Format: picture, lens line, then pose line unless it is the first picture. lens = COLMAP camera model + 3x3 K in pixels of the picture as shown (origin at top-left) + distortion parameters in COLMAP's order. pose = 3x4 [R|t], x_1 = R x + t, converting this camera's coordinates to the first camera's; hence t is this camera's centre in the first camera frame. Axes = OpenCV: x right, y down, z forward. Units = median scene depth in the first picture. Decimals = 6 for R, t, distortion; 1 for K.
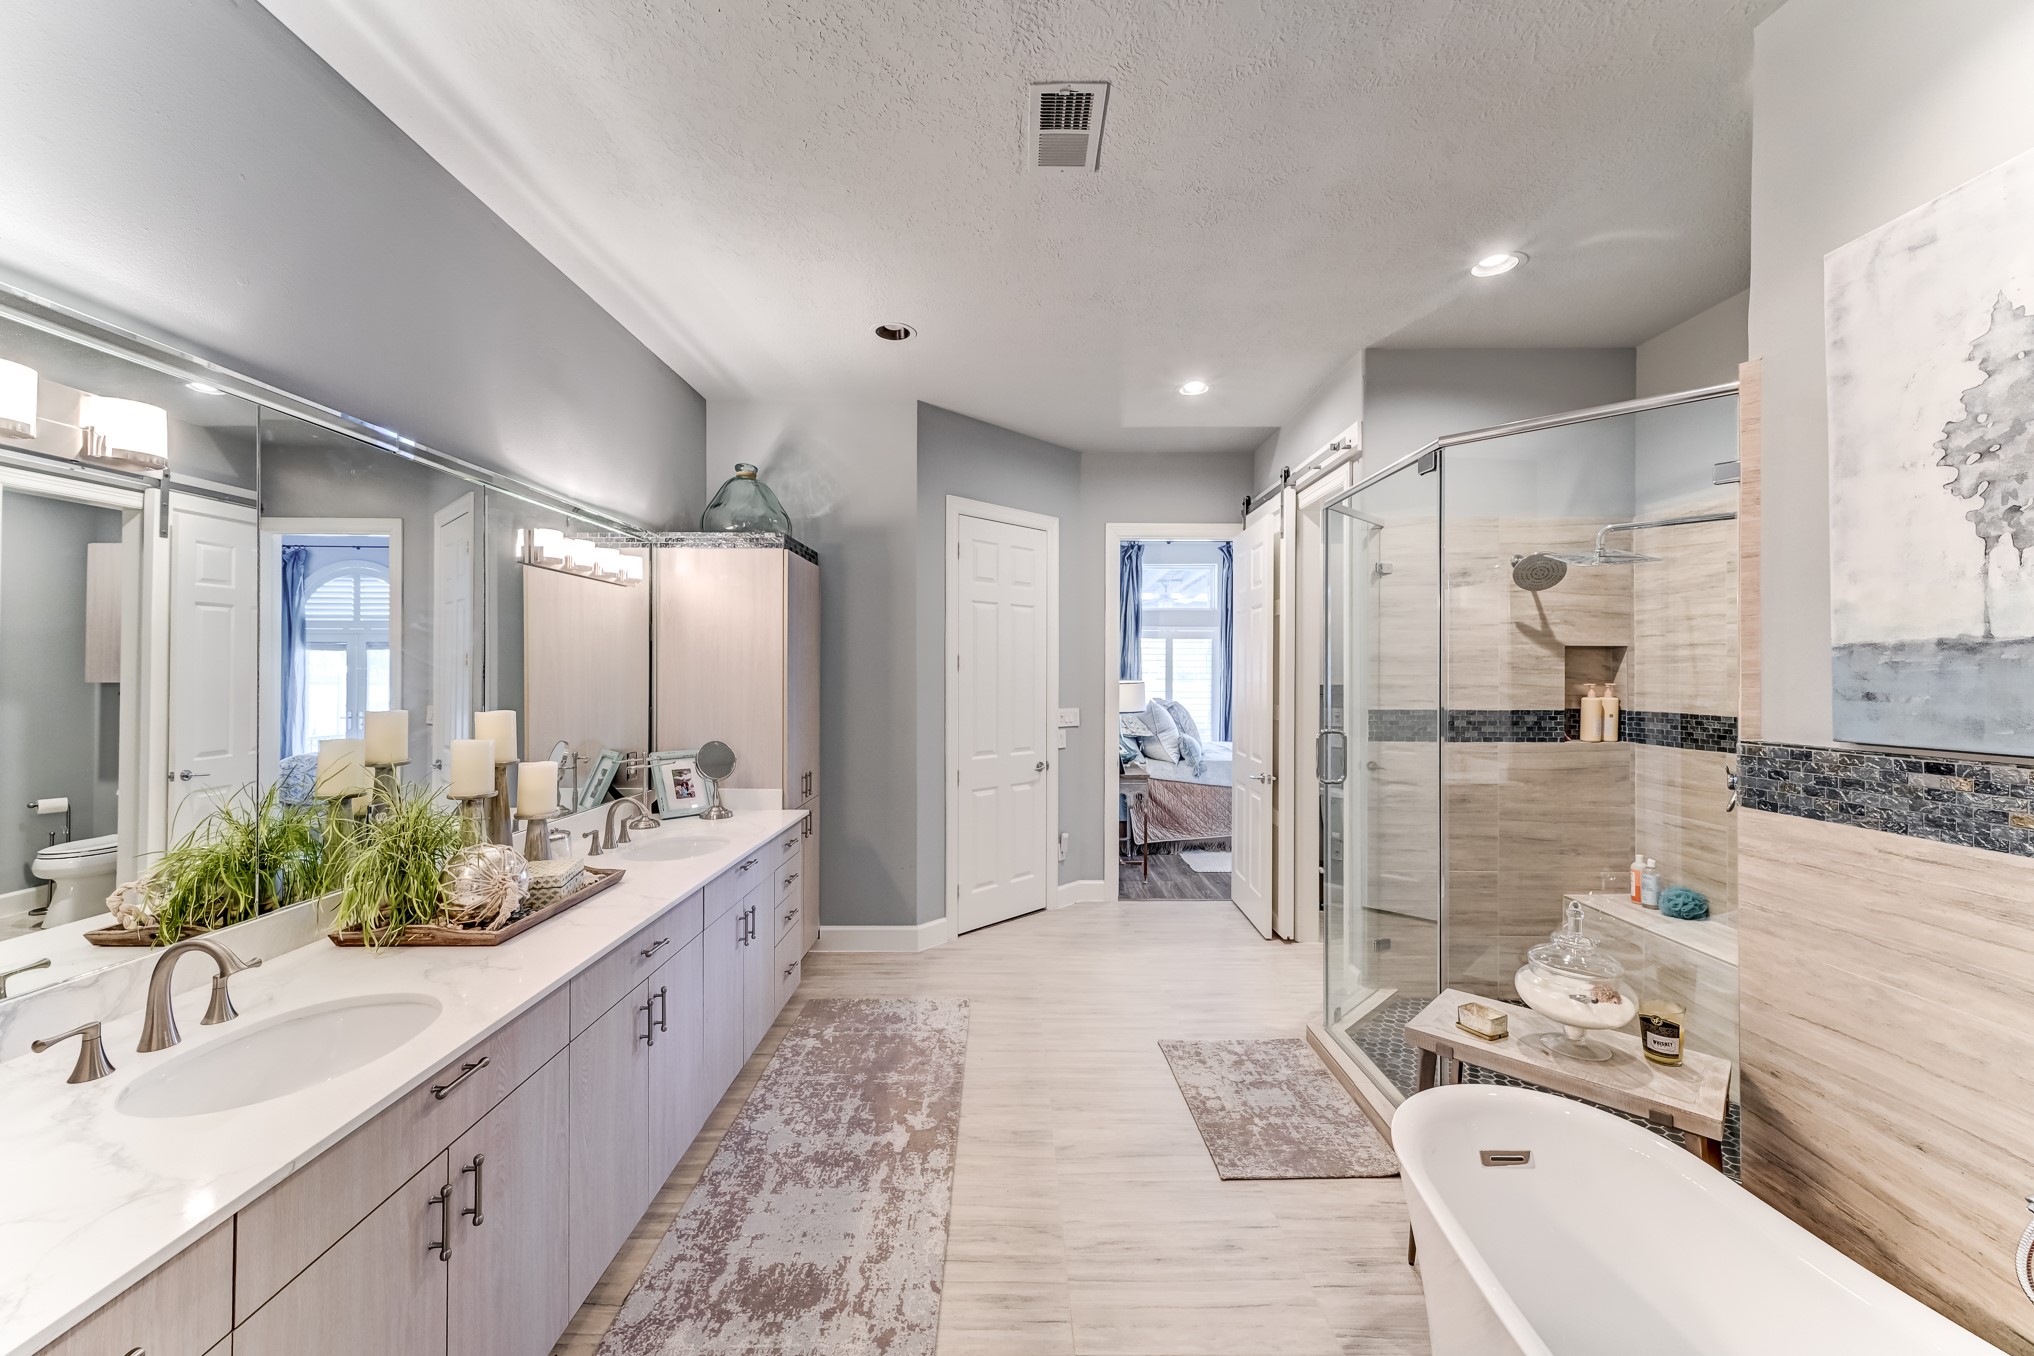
lens RADIAL K [[787.2, 0, 1011.5], [0, 787.2, 671.6], [0, 0, 1]] dist [0.008330, 0.000505]
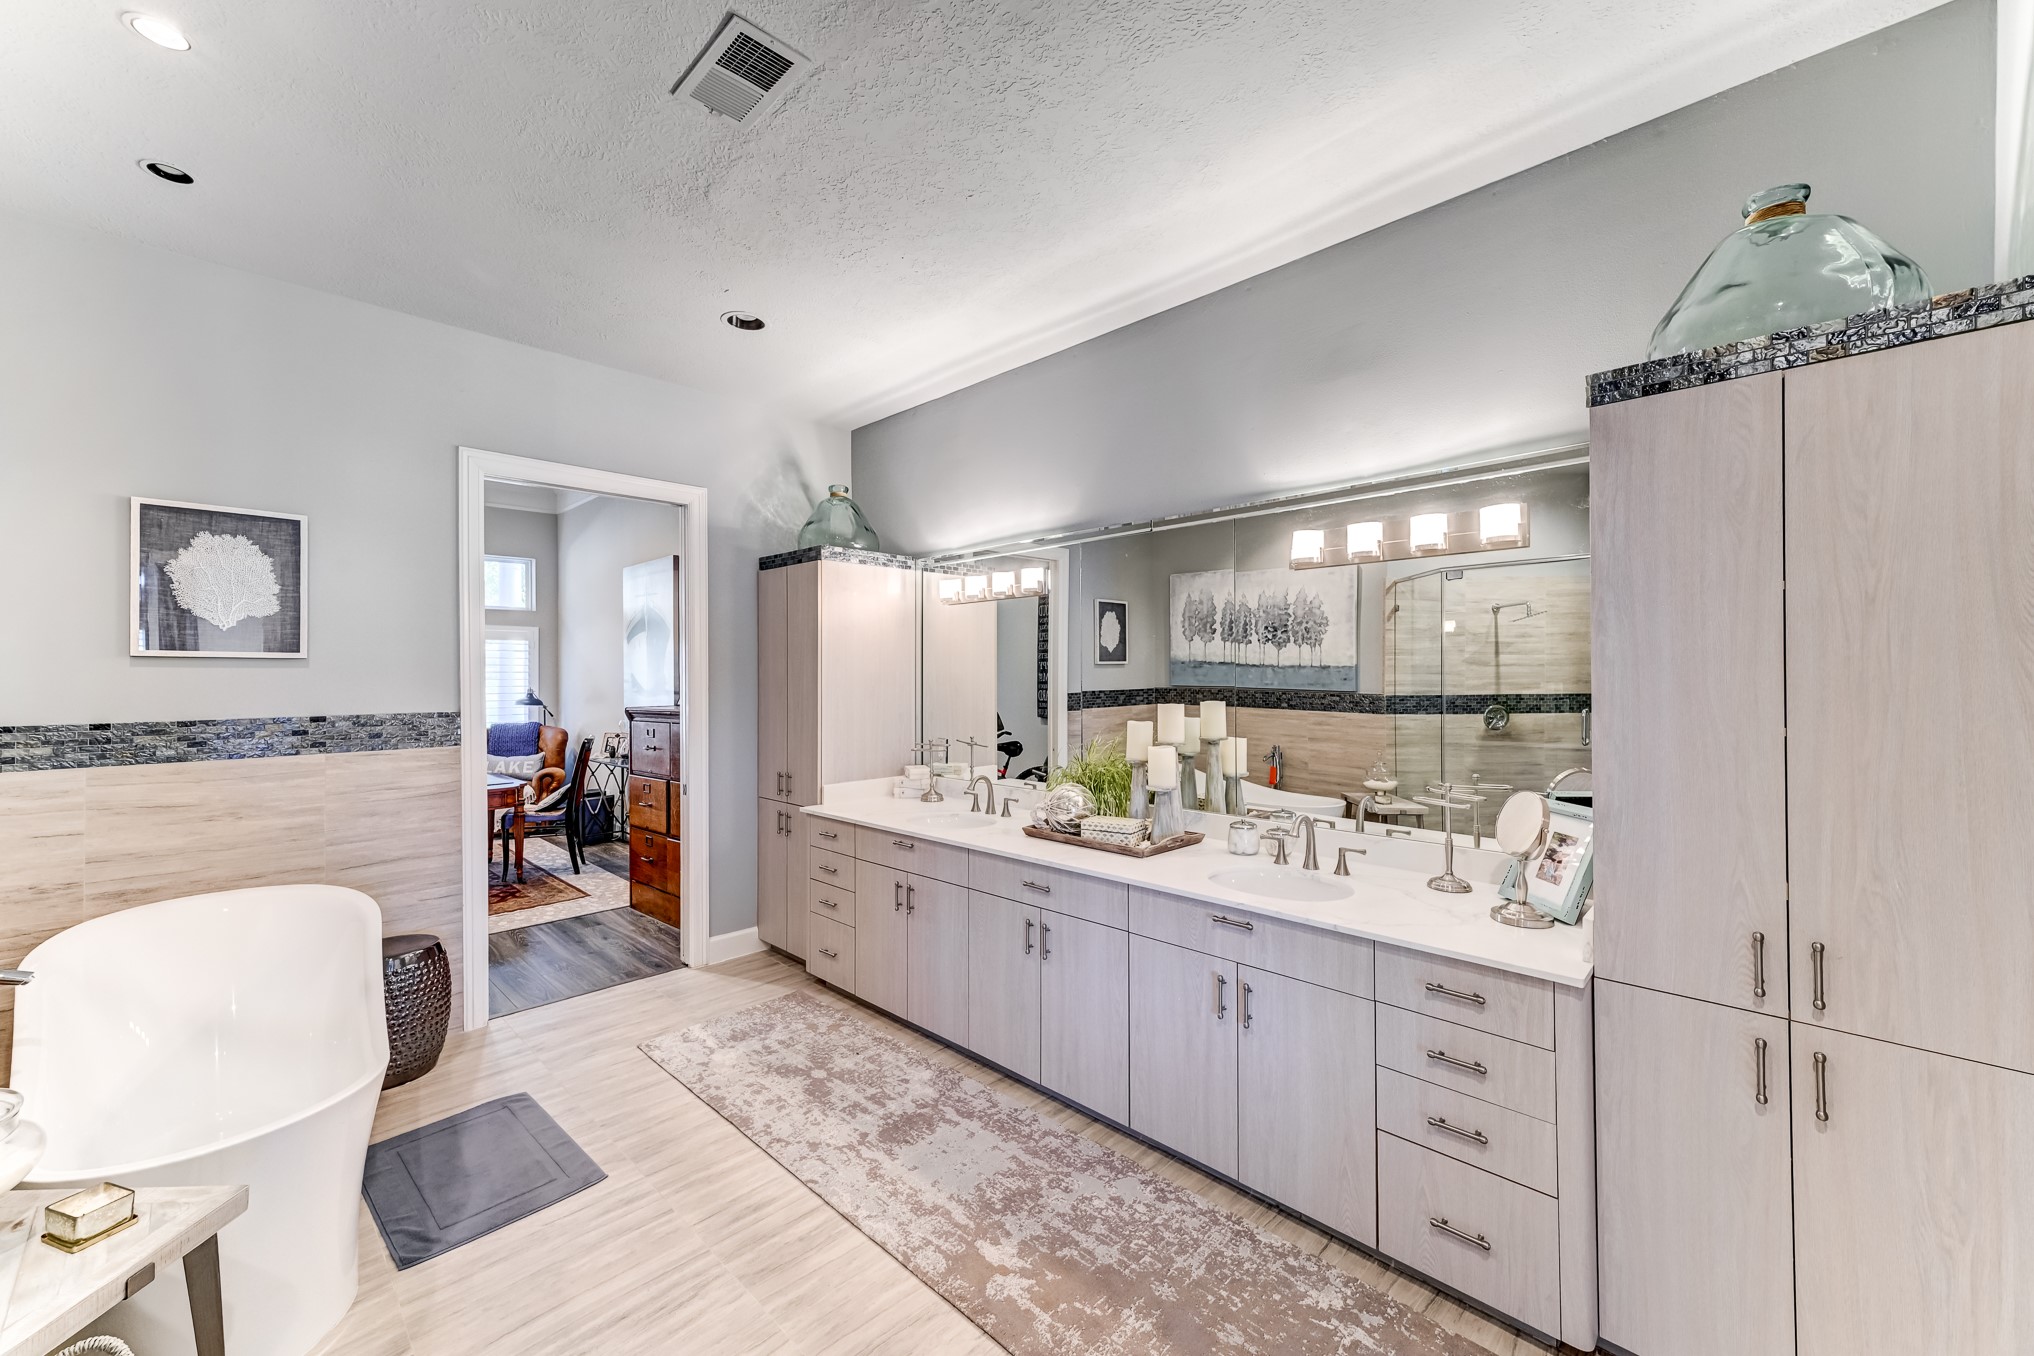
lens RADIAL K [[787.2, 0, 1011.5], [0, 787.2, 671.6], [0, 0, 1]] dist [0.008330, 0.000505]
pose [[-0.701259, -0.002865, -0.712900, 0.450710], [0.004015, 0.999960, -0.007968, 0.004882], [0.712895, -0.008450, -0.701220, 1.683761]]
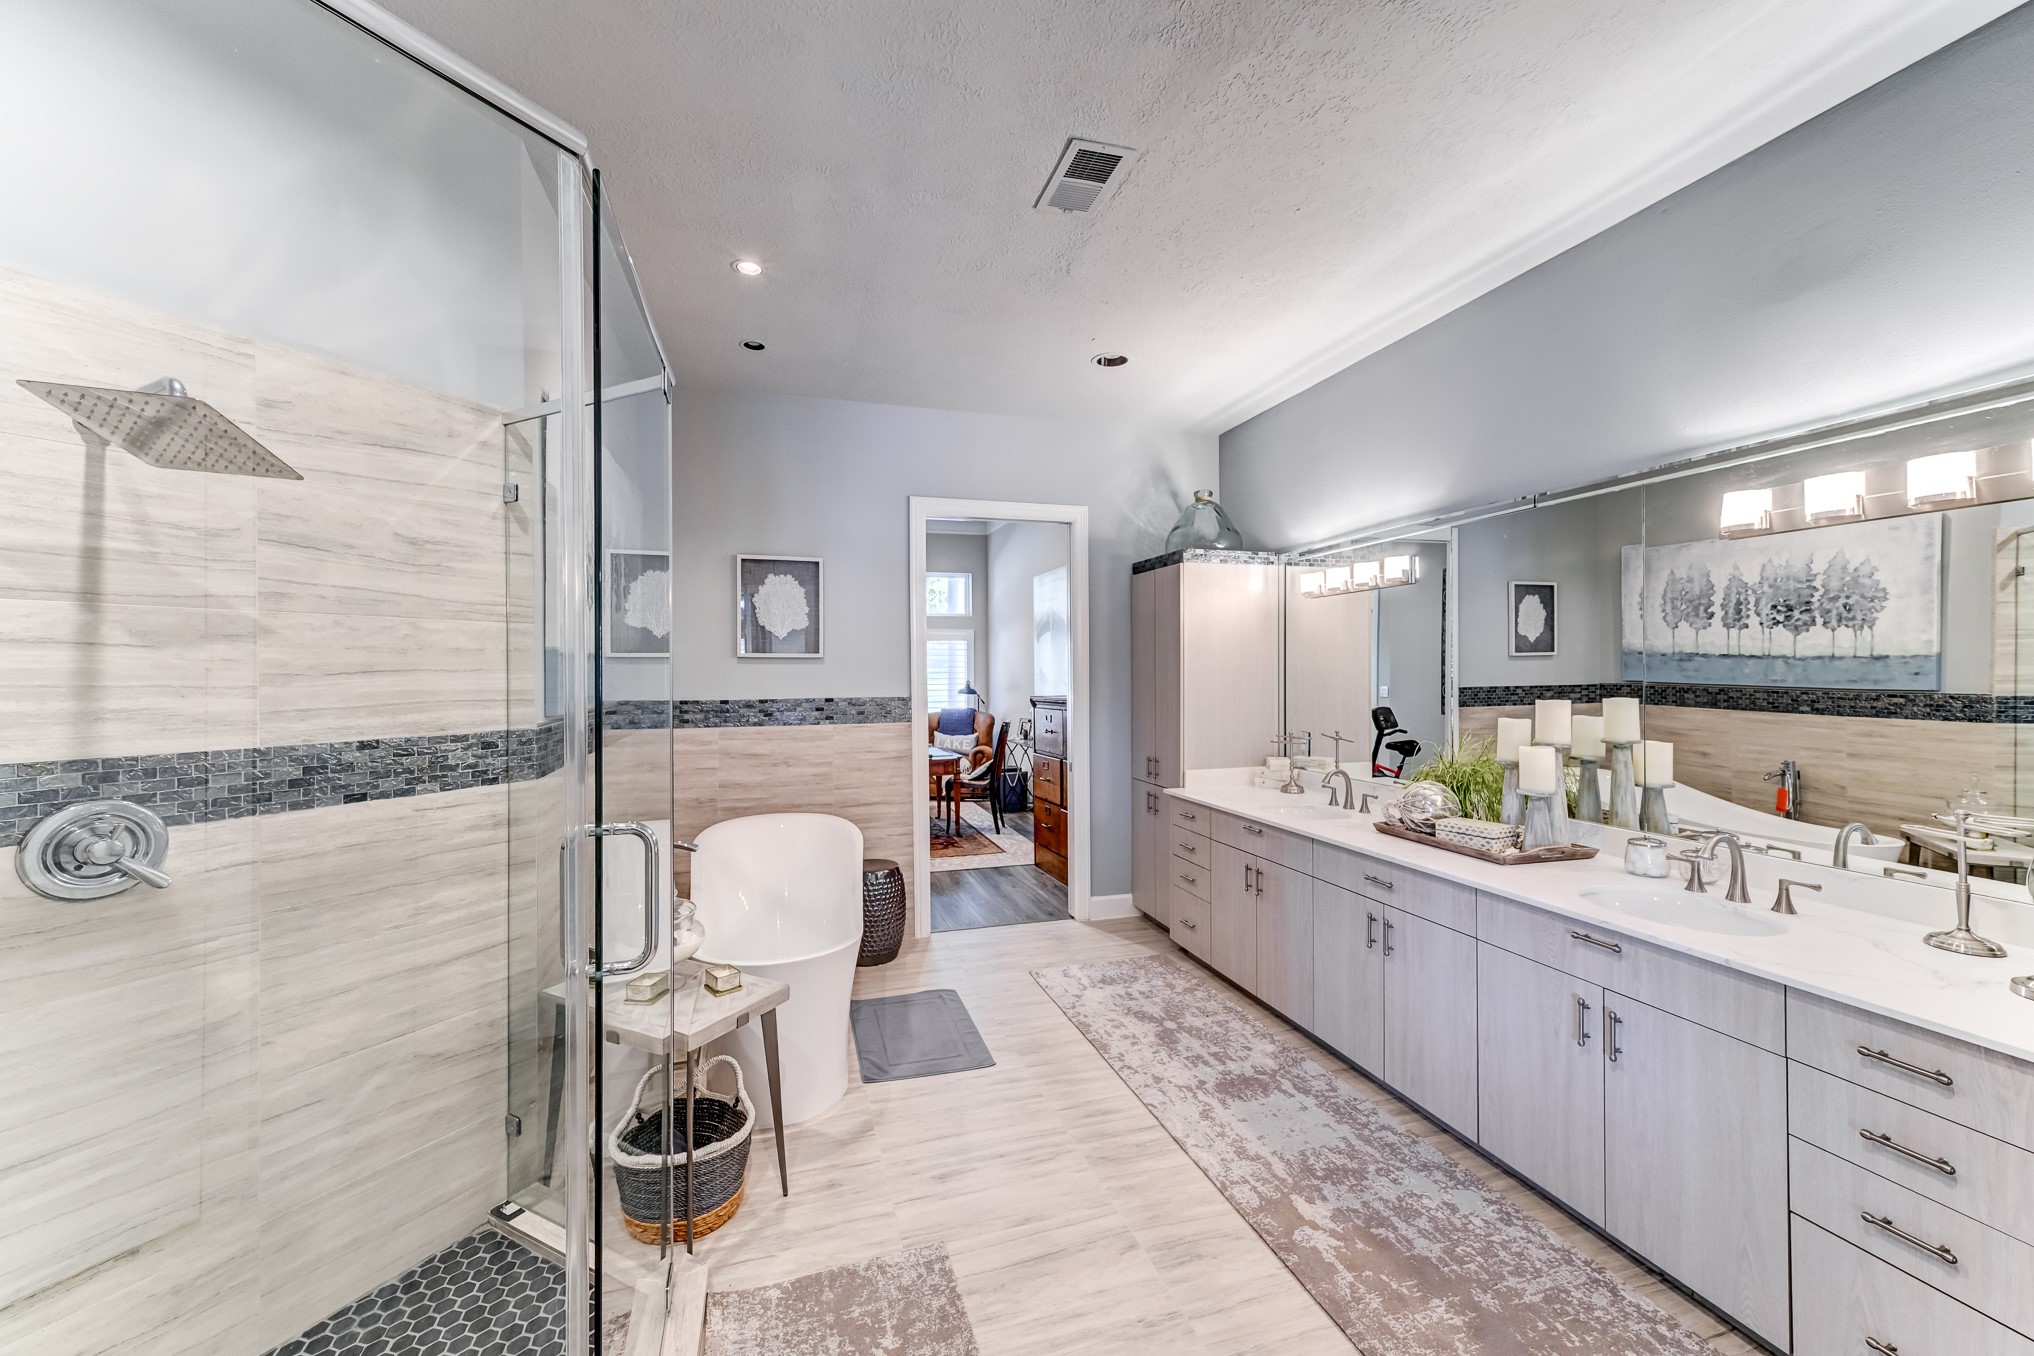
lens RADIAL K [[787.2, 0, 1011.5], [0, 787.2, 671.6], [0, 0, 1]] dist [0.008330, 0.000505]
pose [[-0.958278, 0.002262, -0.285827, 0.439569], [0.003103, 0.999992, -0.002490, 0.007279], [0.285819, -0.003273, -0.958278, 1.846355]]
